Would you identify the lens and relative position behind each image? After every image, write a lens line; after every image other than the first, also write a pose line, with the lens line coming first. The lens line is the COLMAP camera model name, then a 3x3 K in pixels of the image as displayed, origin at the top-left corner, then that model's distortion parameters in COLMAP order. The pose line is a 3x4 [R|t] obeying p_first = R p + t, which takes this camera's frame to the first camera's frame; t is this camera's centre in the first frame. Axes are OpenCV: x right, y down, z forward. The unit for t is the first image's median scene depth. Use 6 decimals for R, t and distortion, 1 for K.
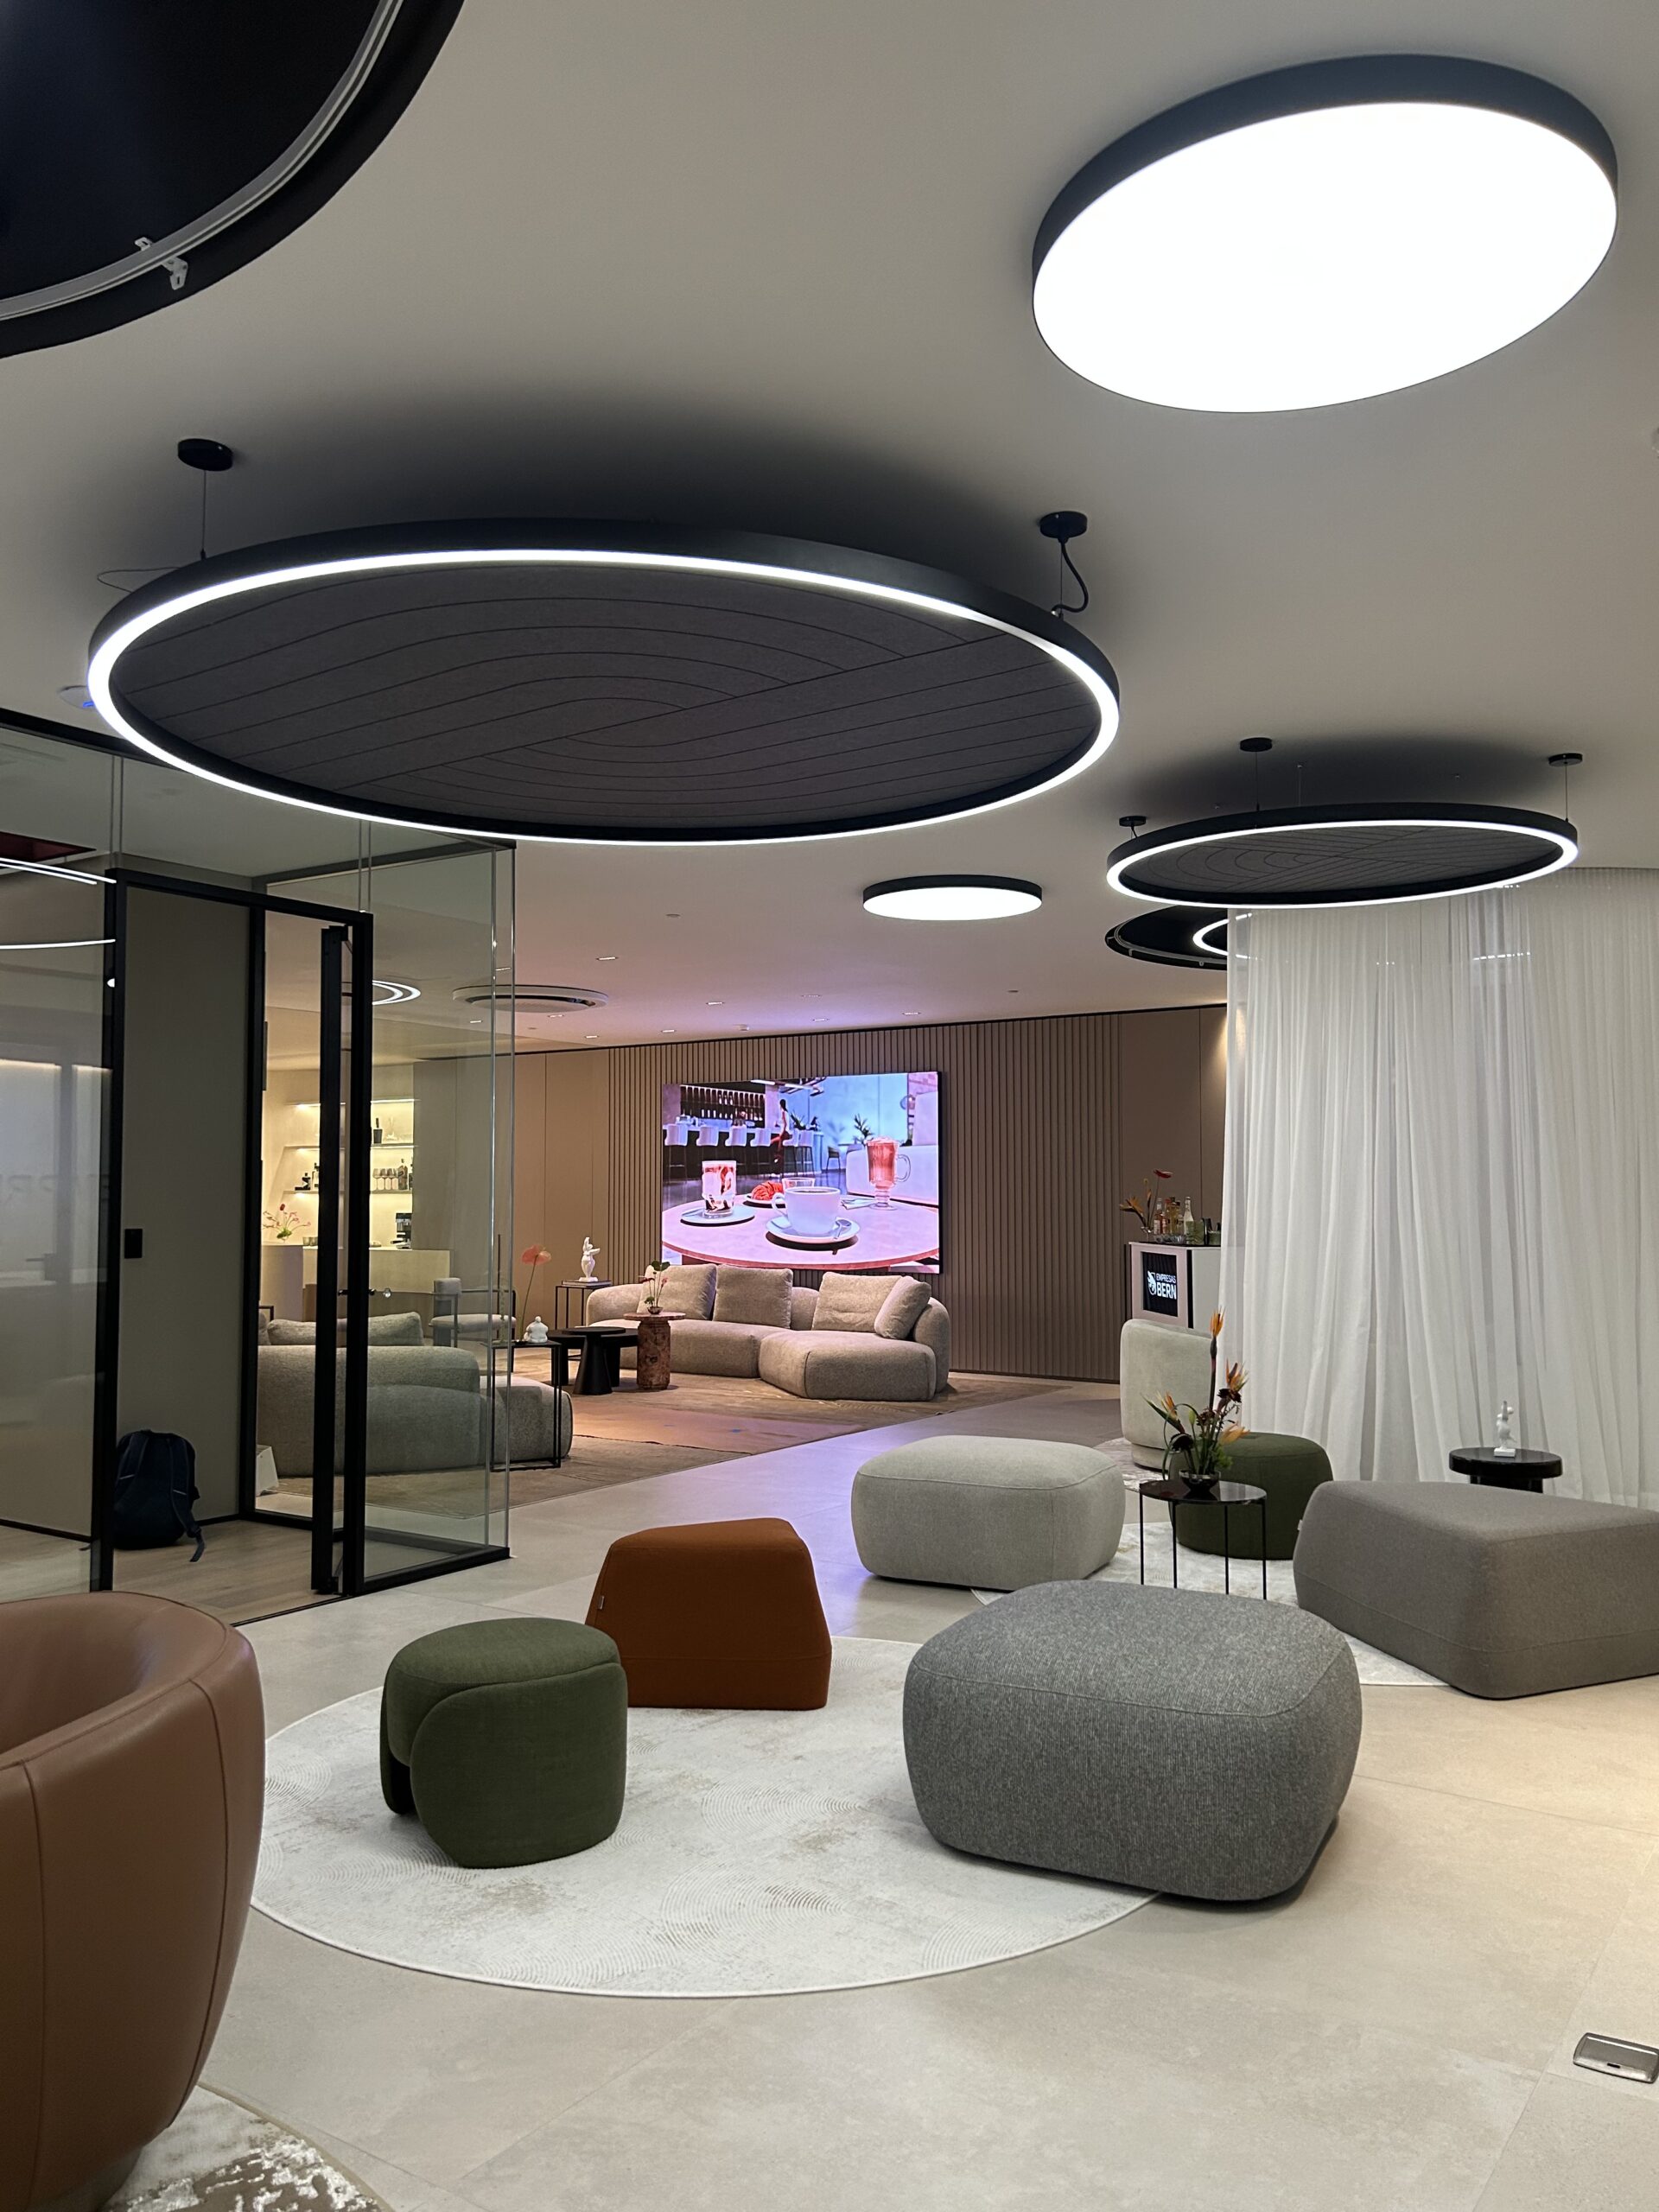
lens RADIAL K [[1656.1, 0, 830.0], [0, 1656.1, 1121.8], [0, 0, 1]] dist [-0.003073, 0.002597]
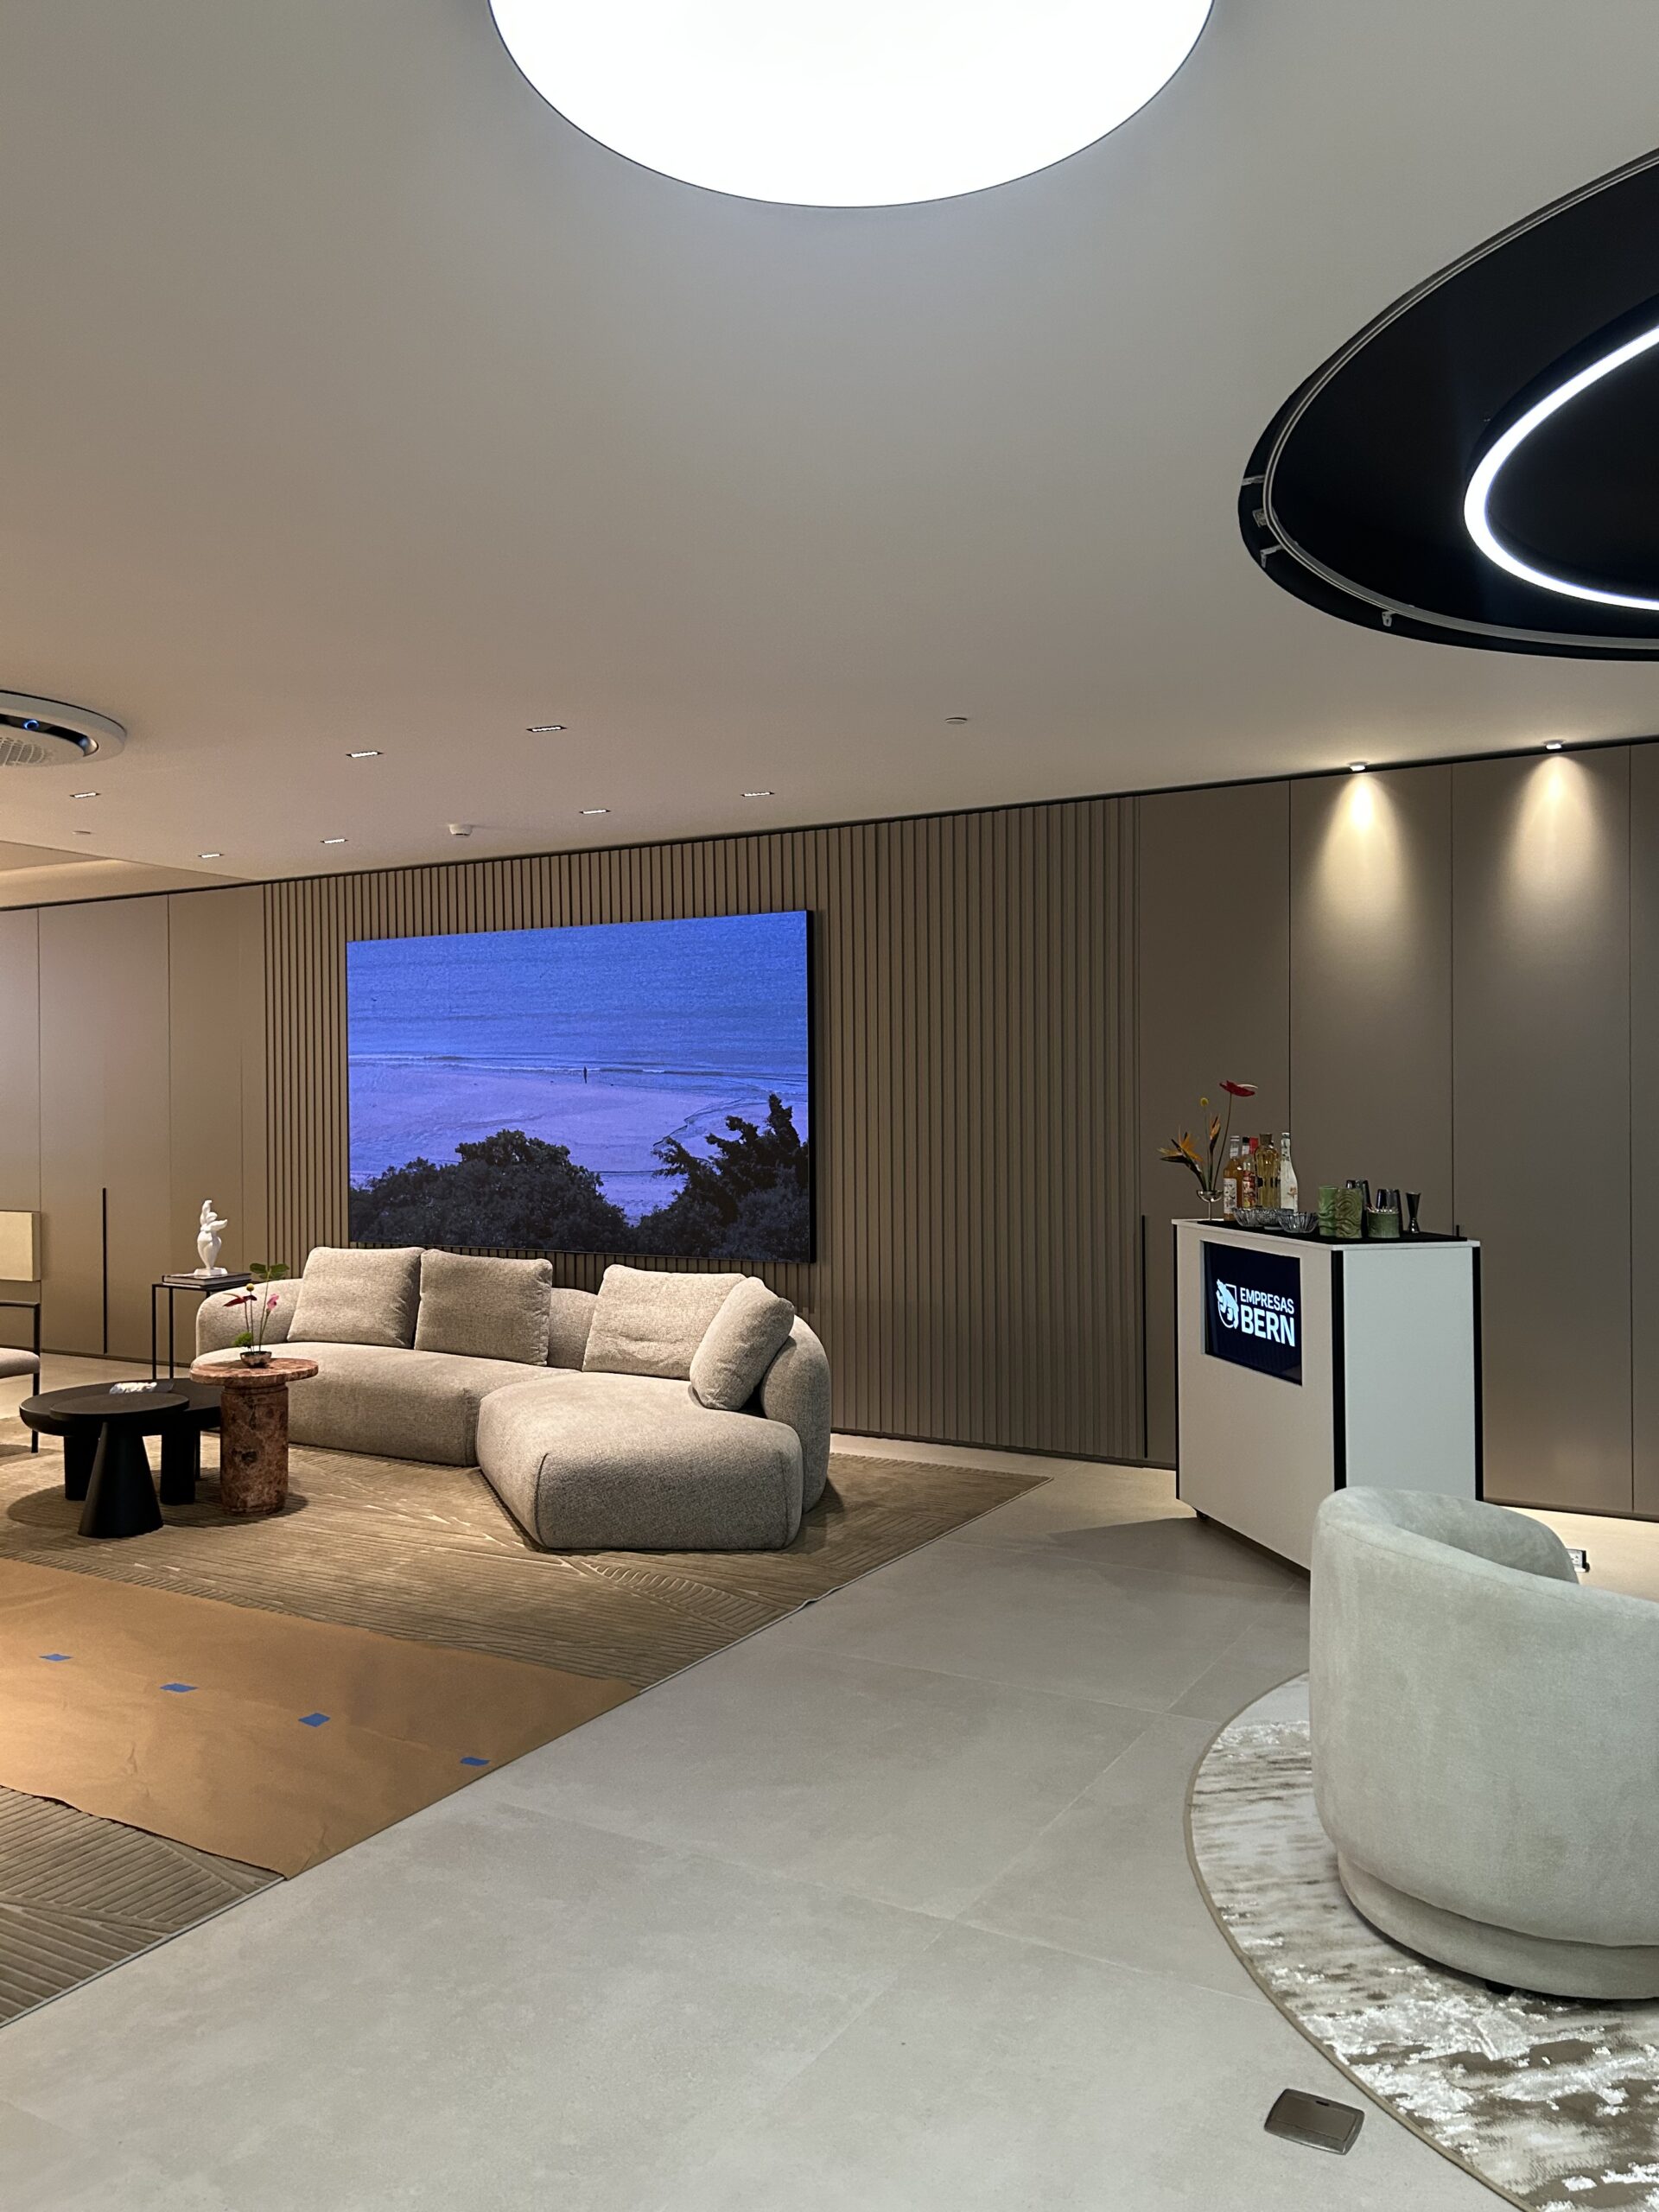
lens RADIAL K [[1656.1, 0, 832.0], [0, 1656.1, 1107.3], [0, 0, 1]] dist [-0.003073, 0.002597]
pose [[0.997100, -0.004601, 0.075962, 0.032626], [0.001232, 0.999016, 0.044340, 0.013331], [-0.076091, -0.044118, 0.996124, 0.467499]]
